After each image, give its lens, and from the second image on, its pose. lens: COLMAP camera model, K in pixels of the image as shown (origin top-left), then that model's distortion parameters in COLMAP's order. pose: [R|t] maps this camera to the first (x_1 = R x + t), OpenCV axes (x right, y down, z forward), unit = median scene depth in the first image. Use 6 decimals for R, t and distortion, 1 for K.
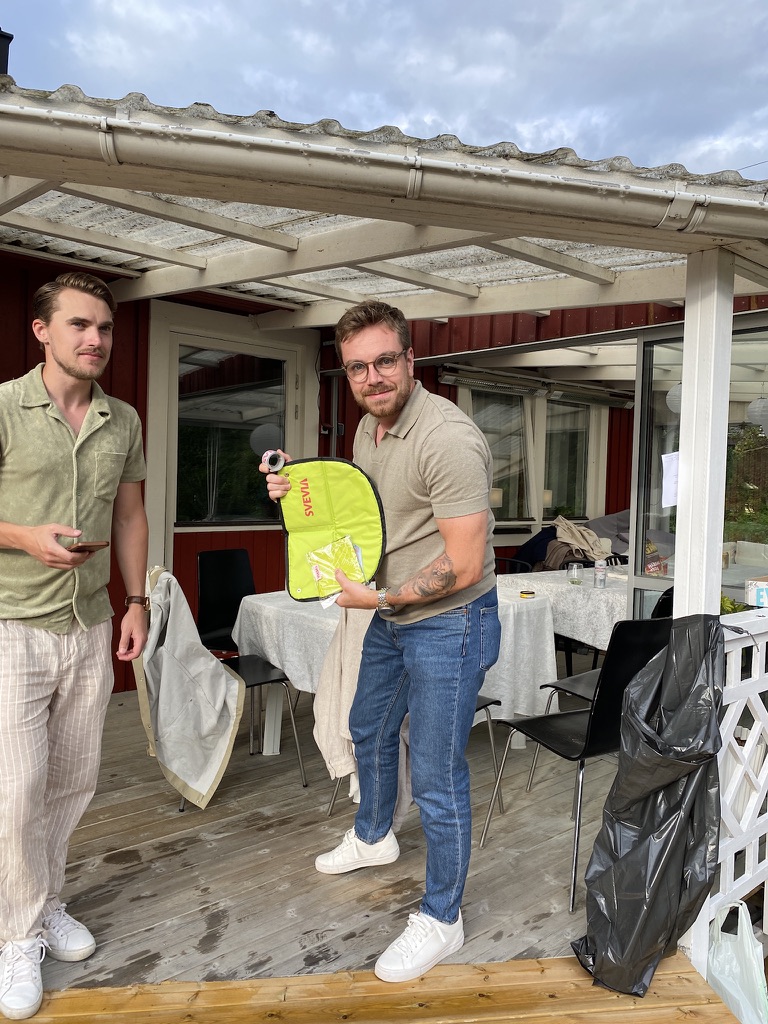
lens RADIAL K [[781.0, 0, 390.7], [0, 781.0, 503.4], [0, 0, 1]] dist [0.009713, -0.010131]
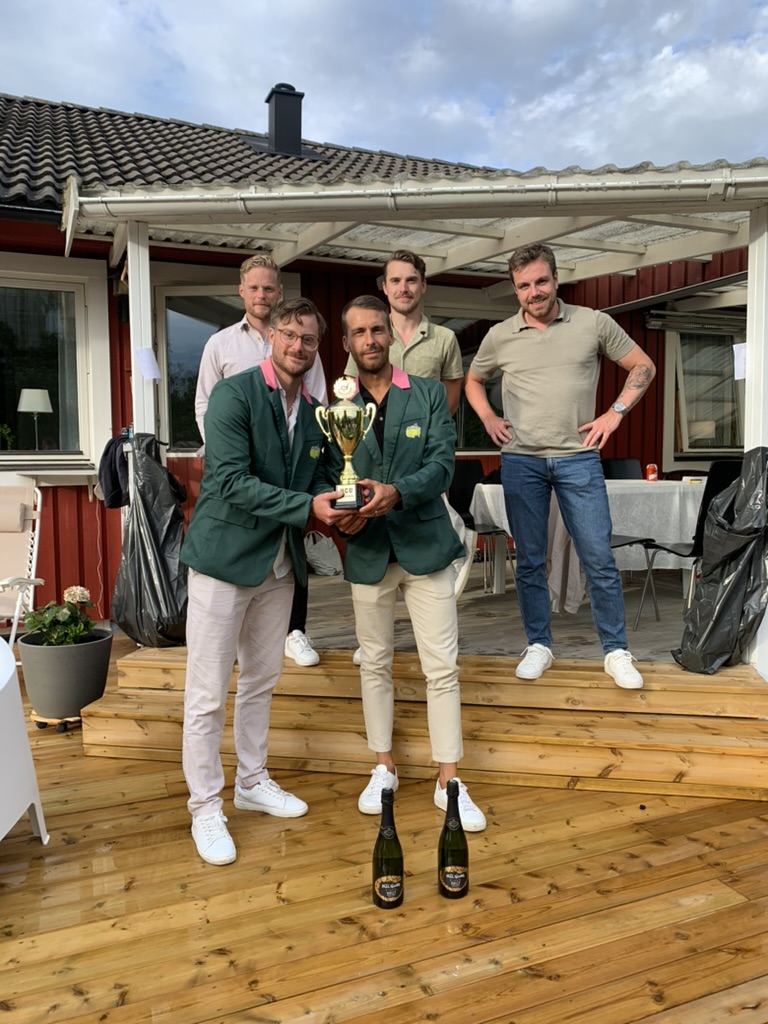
lens RADIAL K [[771.6, 0, 388.2], [0, 771.6, 511.0], [0, 0, 1]] dist [0.005915, 0.001488]
pose [[0.946453, -0.014860, -0.322499, 0.149757], [0.027980, 0.998957, 0.036084, 0.150327], [0.321627, -0.043175, 0.945882, -0.531861]]
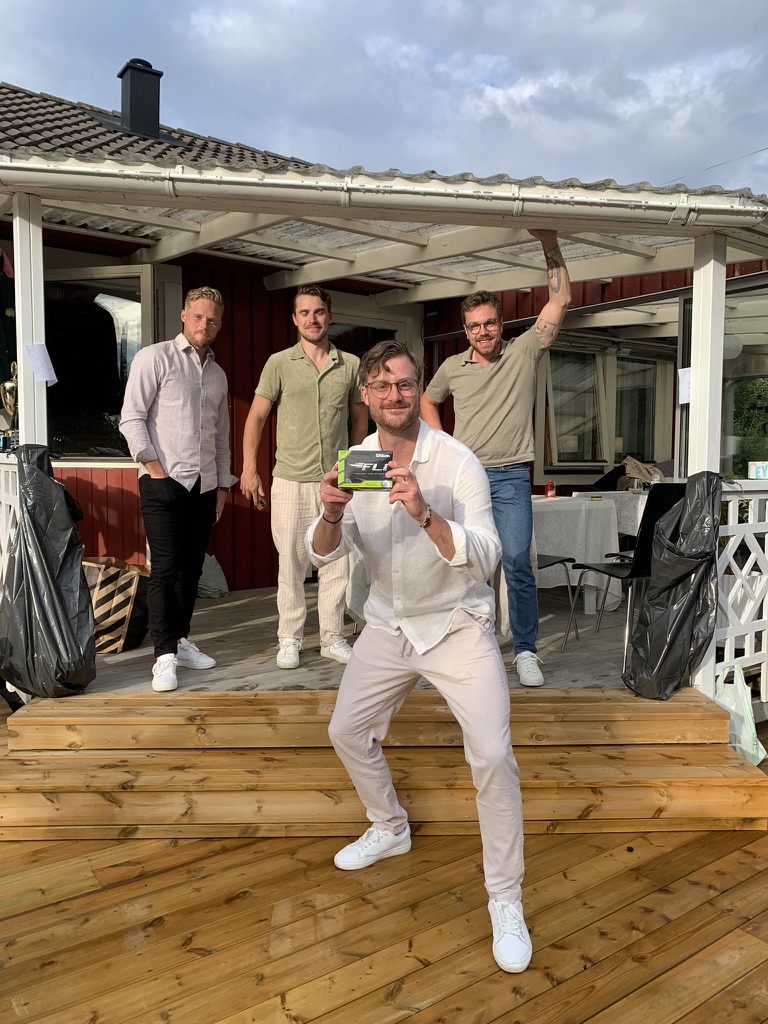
lens RADIAL K [[775.6, 0, 382.1], [0, 775.6, 507.2], [0, 0, 1]] dist [0.002775, 0.006024]
pose [[0.993934, -0.017395, -0.108590, -0.058696], [0.021013, 0.999259, 0.032261, 0.117366], [0.107948, -0.034347, 0.993563, -0.472572]]
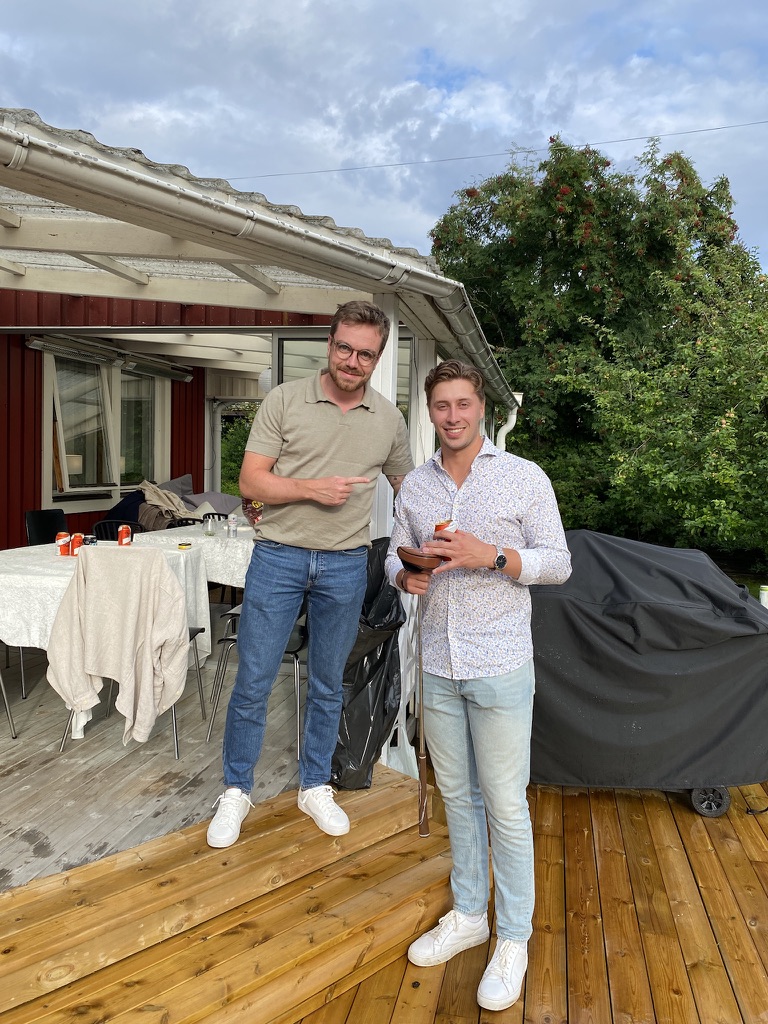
lens RADIAL K [[781.0, 0, 390.7], [0, 781.0, 503.4], [0, 0, 1]] dist [0.009713, -0.010131]
pose [[0.802496, -0.039463, 0.595350, -0.380417], [0.014361, 0.998799, 0.046847, 0.005548], [-0.596484, -0.029045, 0.802099, -0.163527]]
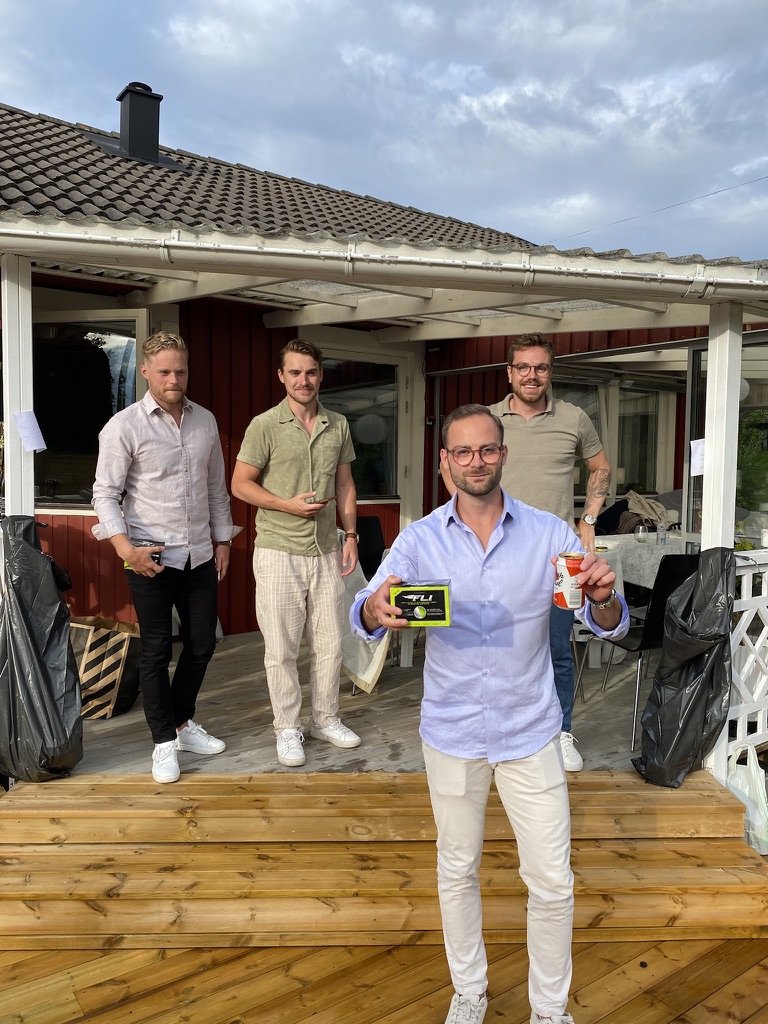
lens RADIAL K [[774.4, 0, 385.6], [0, 774.4, 506.7], [0, 0, 1]] dist [0.004232, -0.005448]
pose [[0.994903, -0.009735, -0.100364, -0.070051], [0.012451, 0.999572, 0.026470, 0.013533], [0.100063, -0.027585, 0.994599, -0.420246]]
